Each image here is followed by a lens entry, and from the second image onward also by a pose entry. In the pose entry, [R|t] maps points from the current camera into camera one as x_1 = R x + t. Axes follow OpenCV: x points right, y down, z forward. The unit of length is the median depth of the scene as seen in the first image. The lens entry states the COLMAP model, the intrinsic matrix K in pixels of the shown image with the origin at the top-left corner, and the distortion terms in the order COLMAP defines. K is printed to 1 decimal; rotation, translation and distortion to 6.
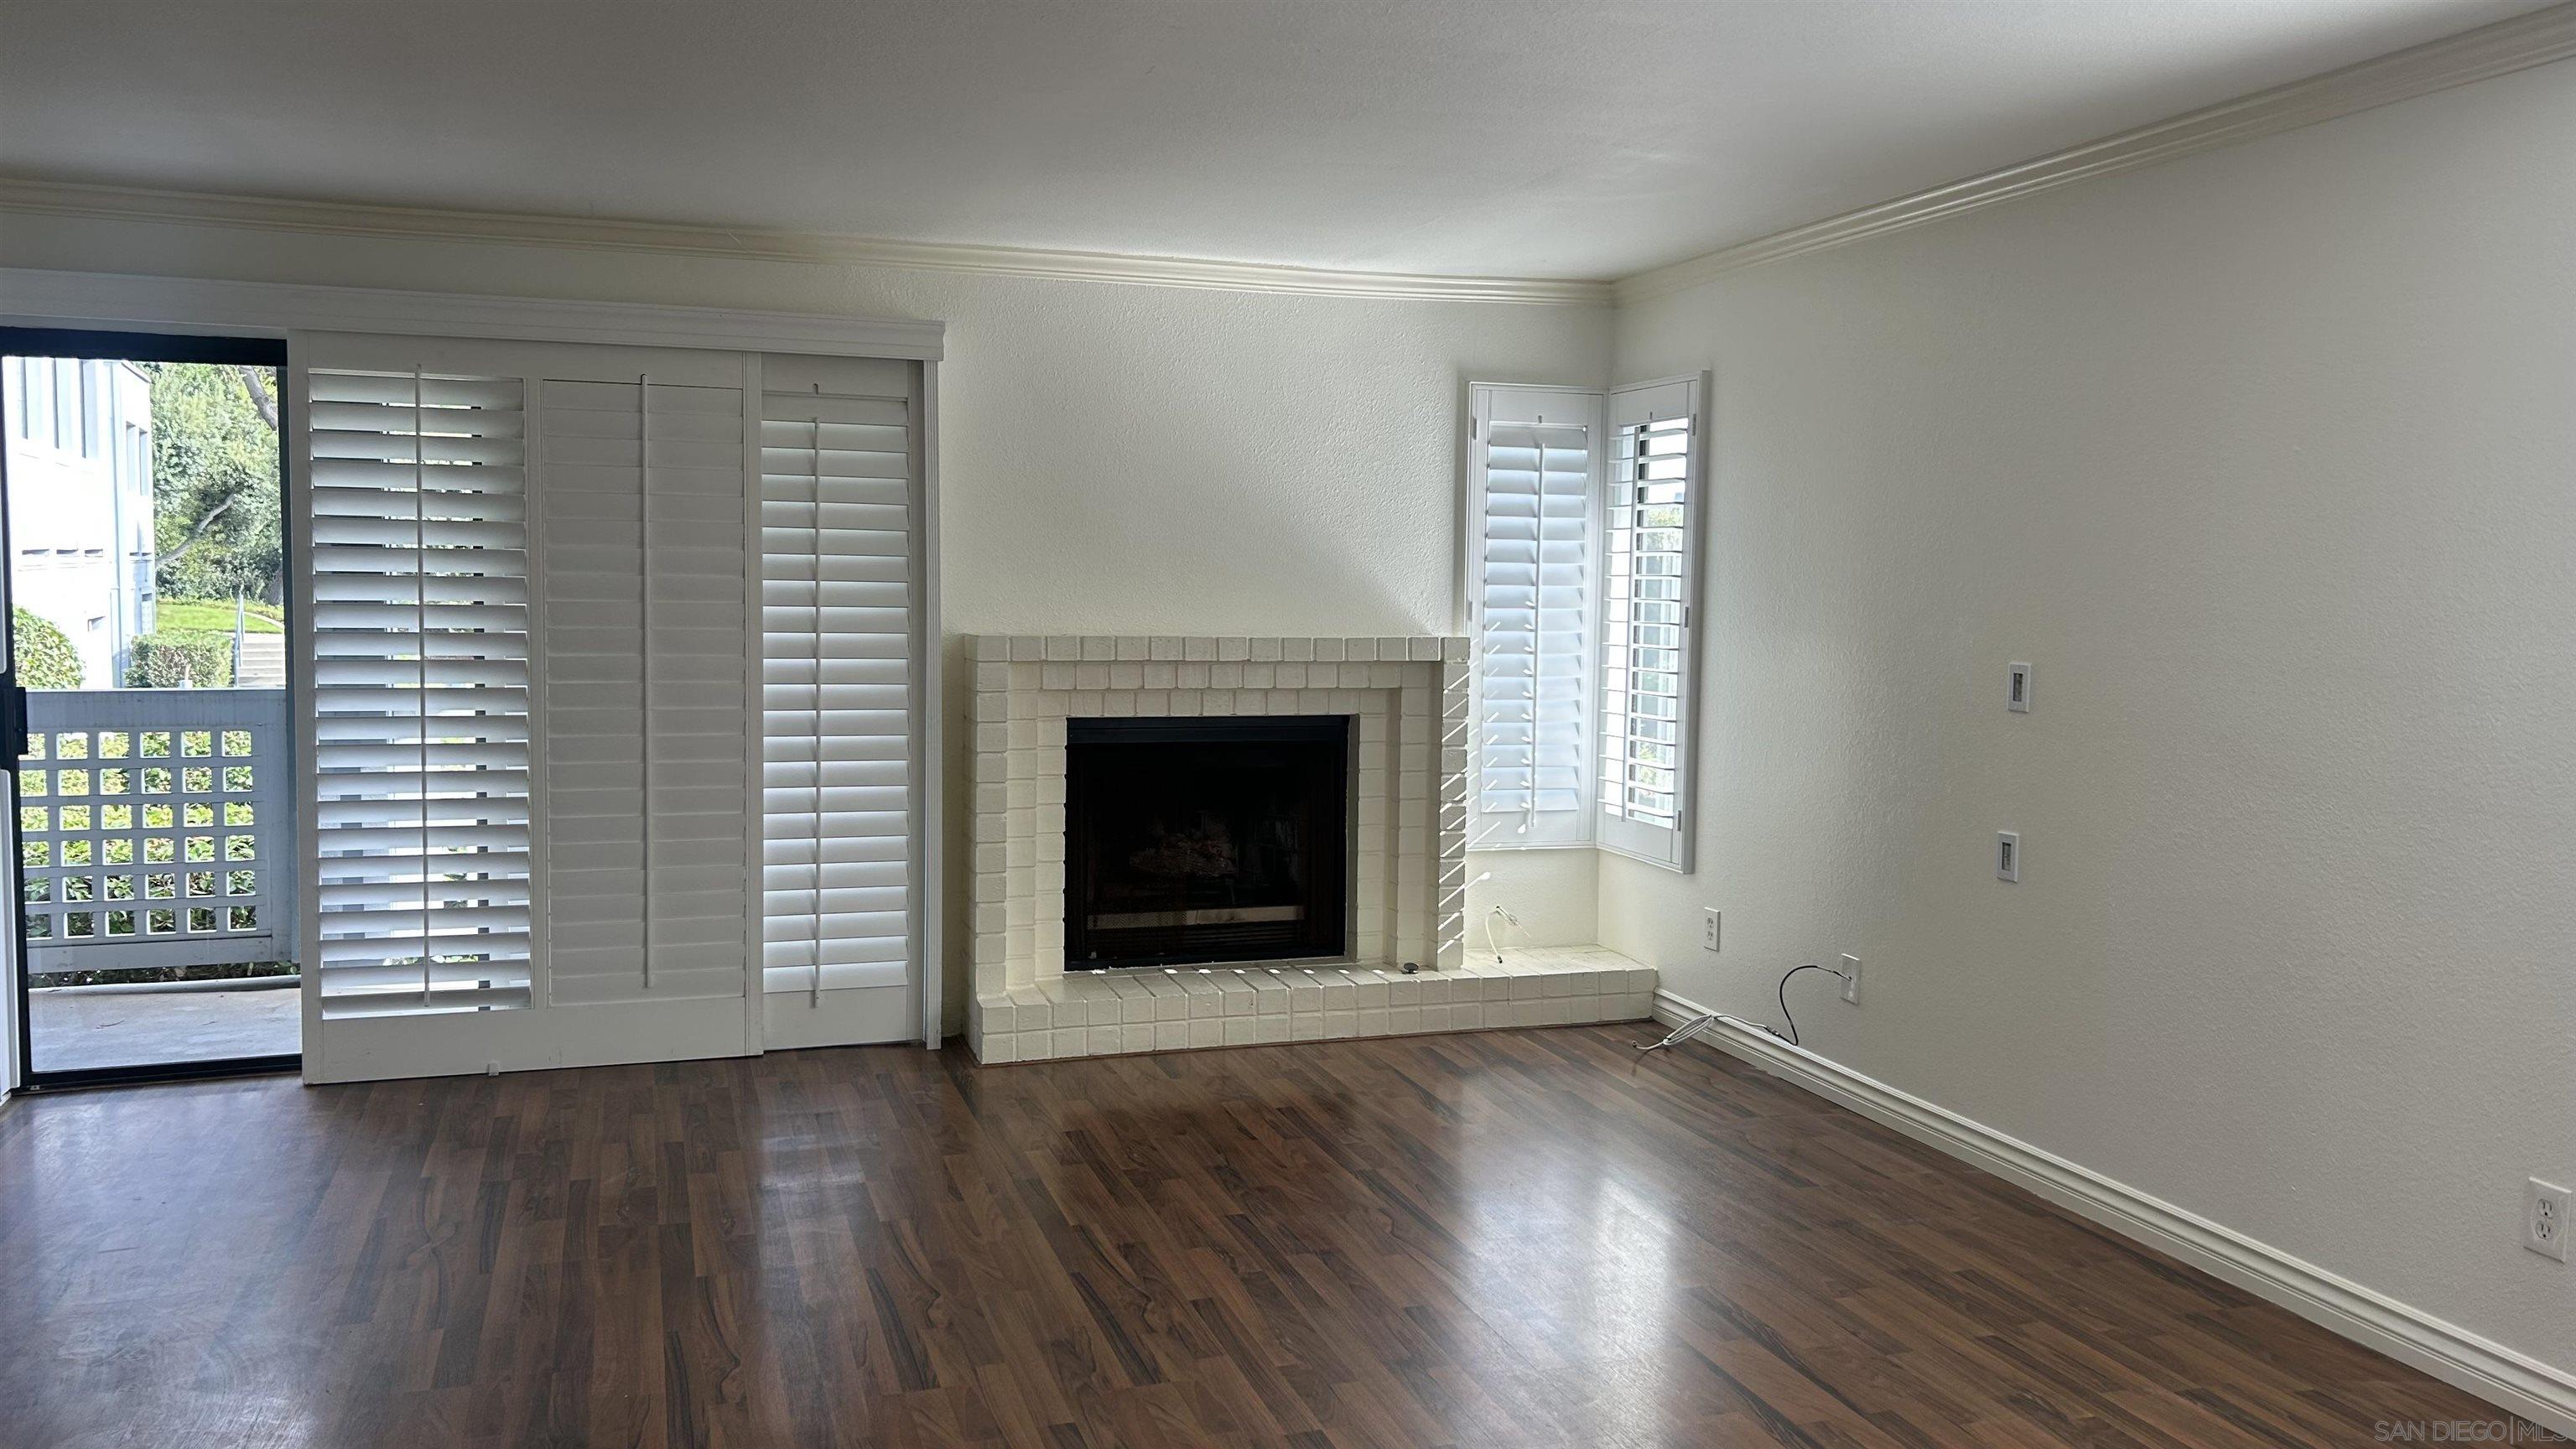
lens RADIAL K [[1922.2, 0, 1280.0], [0, 1922.2, 710.1], [0, 0, 1]] dist [0.032047, -0.000979]
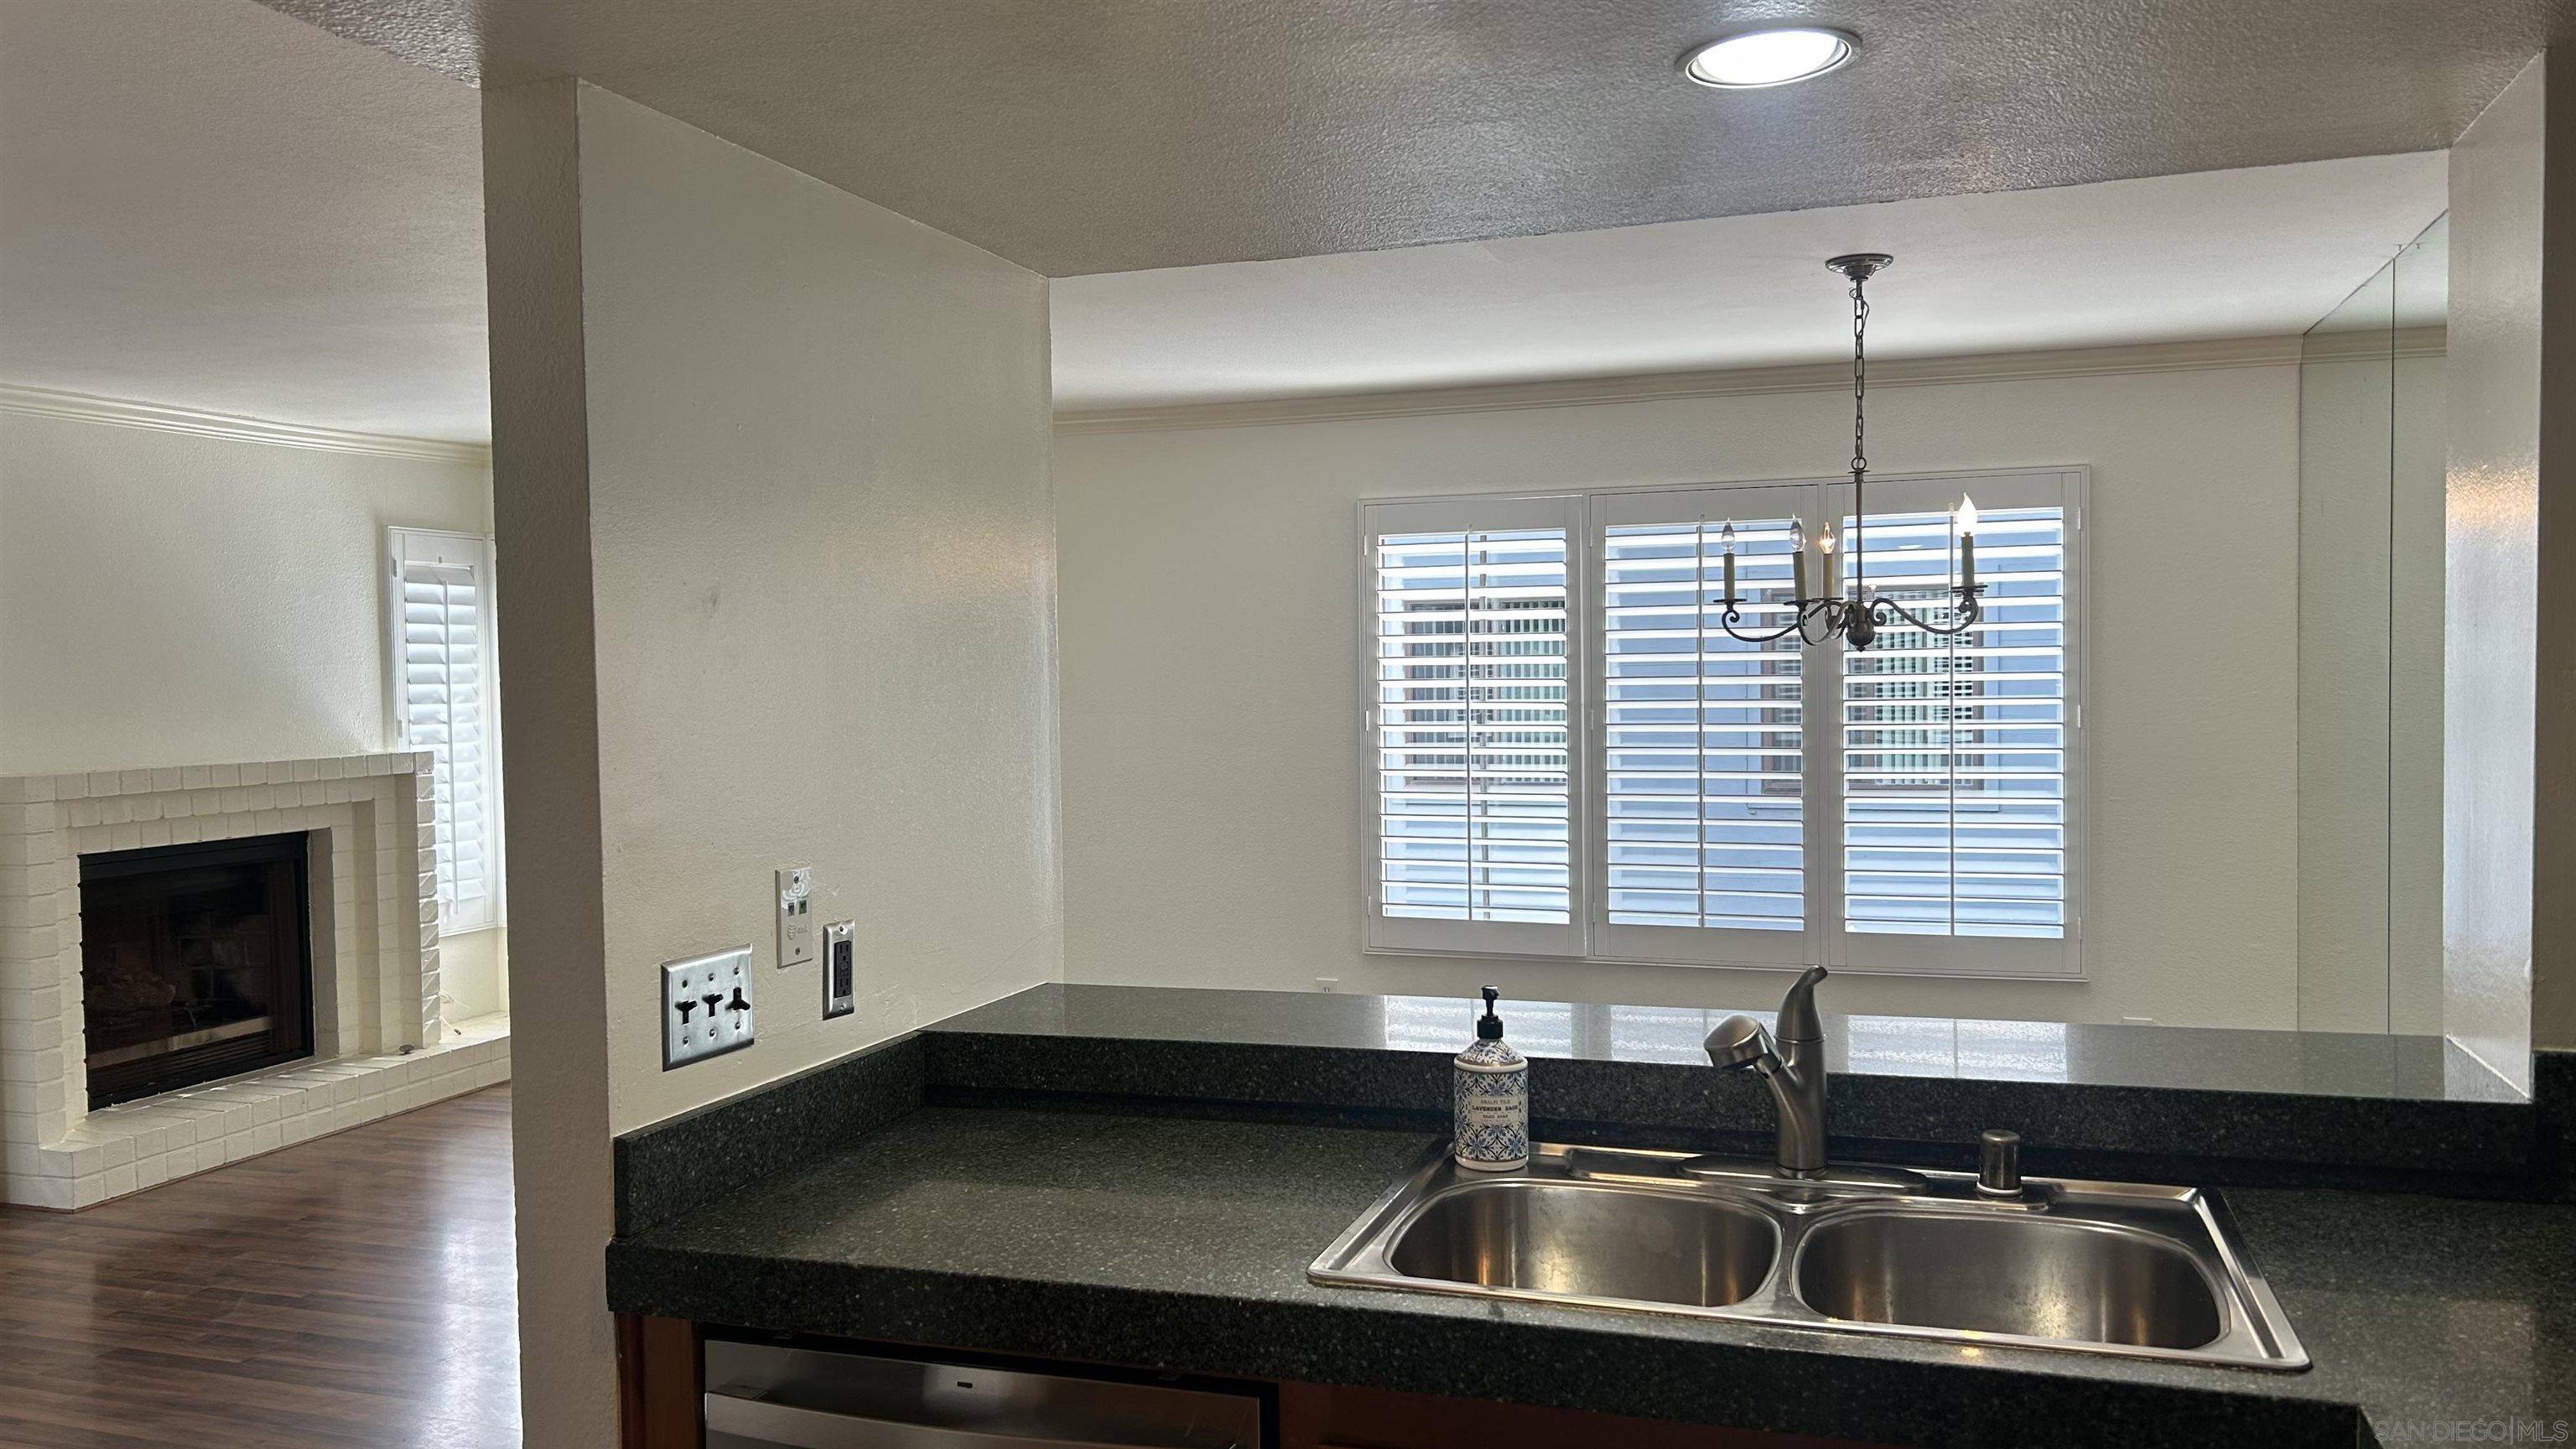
lens RADIAL K [[1881.9, 0, 1288.0], [0, 1881.9, 724.5], [0, 0, 1]] dist [0.008507, 0.003433]
pose [[0.599571, -0.047642, 0.798902, -0.529392], [0.080428, 0.996760, -0.000920, -0.012817], [-0.796270, 0.064806, 0.601460, -0.085679]]
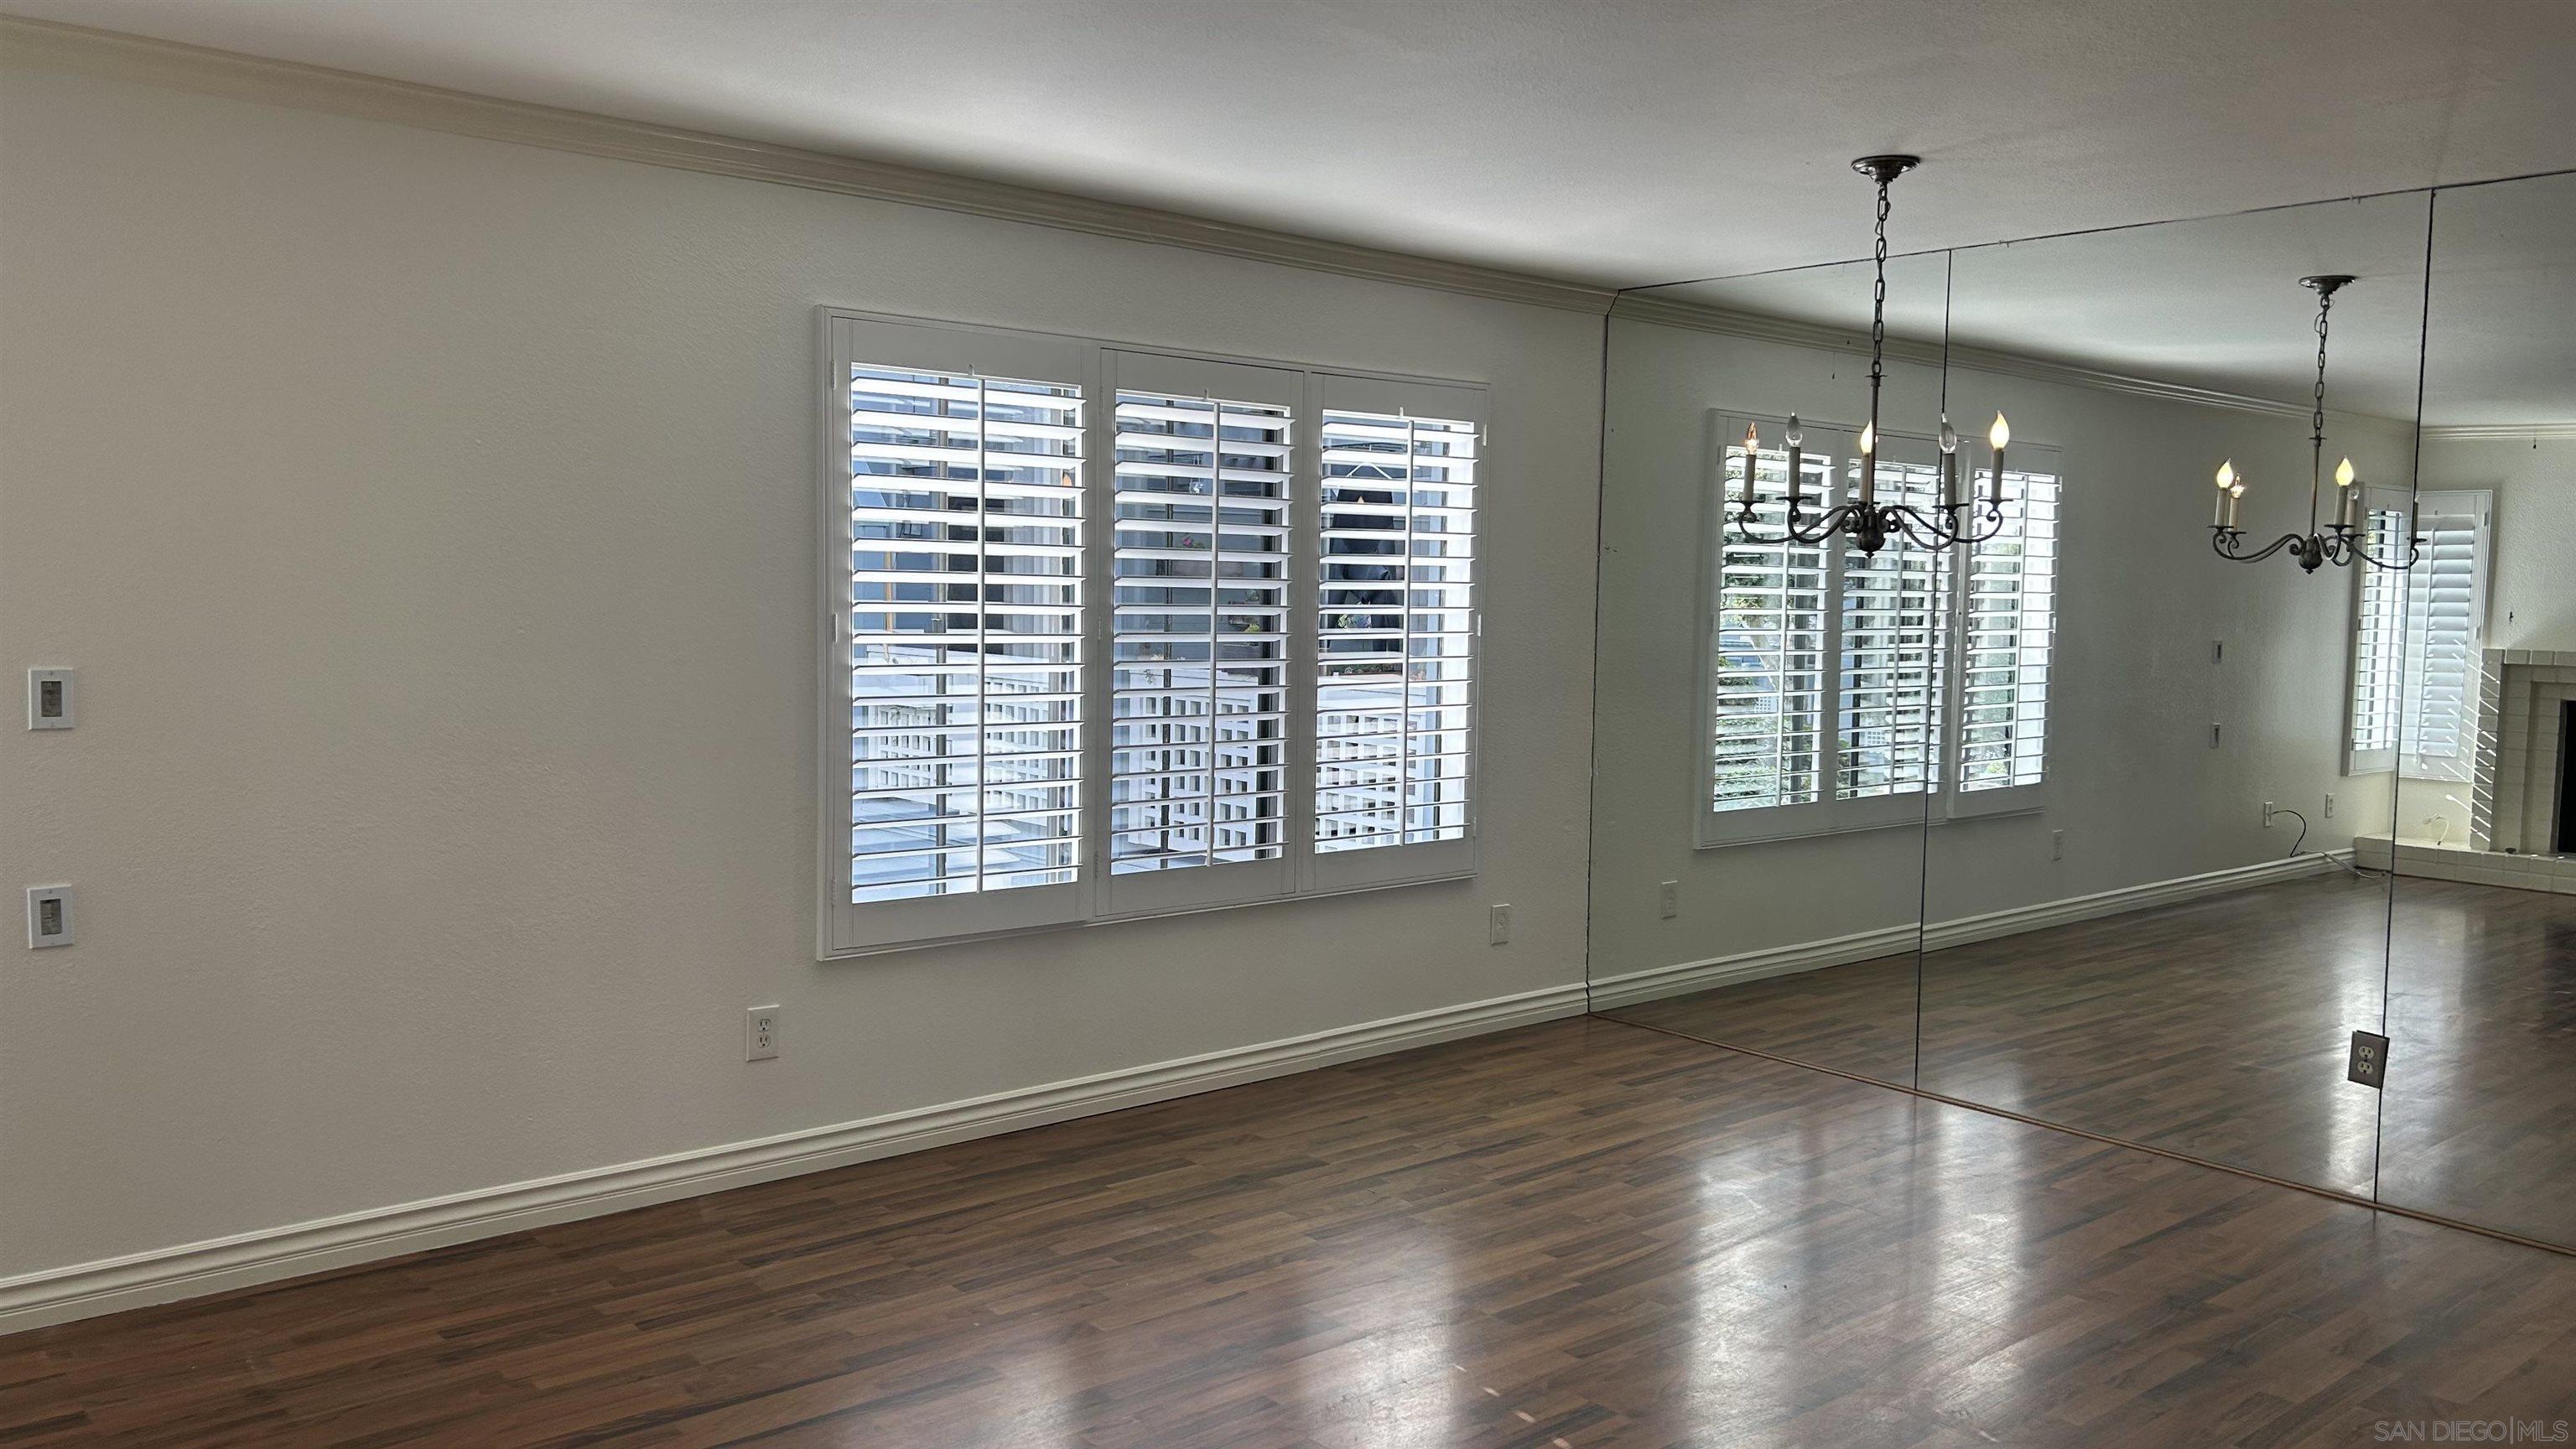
lens RADIAL K [[1922.2, 0, 1280.0], [0, 1922.2, 710.1], [0, 0, 1]] dist [0.032047, -0.000979]
pose [[-0.366774, -0.083344, 0.926569, -0.424188], [0.044531, 0.993264, 0.106970, -0.055727], [-0.929244, 0.080495, -0.360592, 0.659274]]
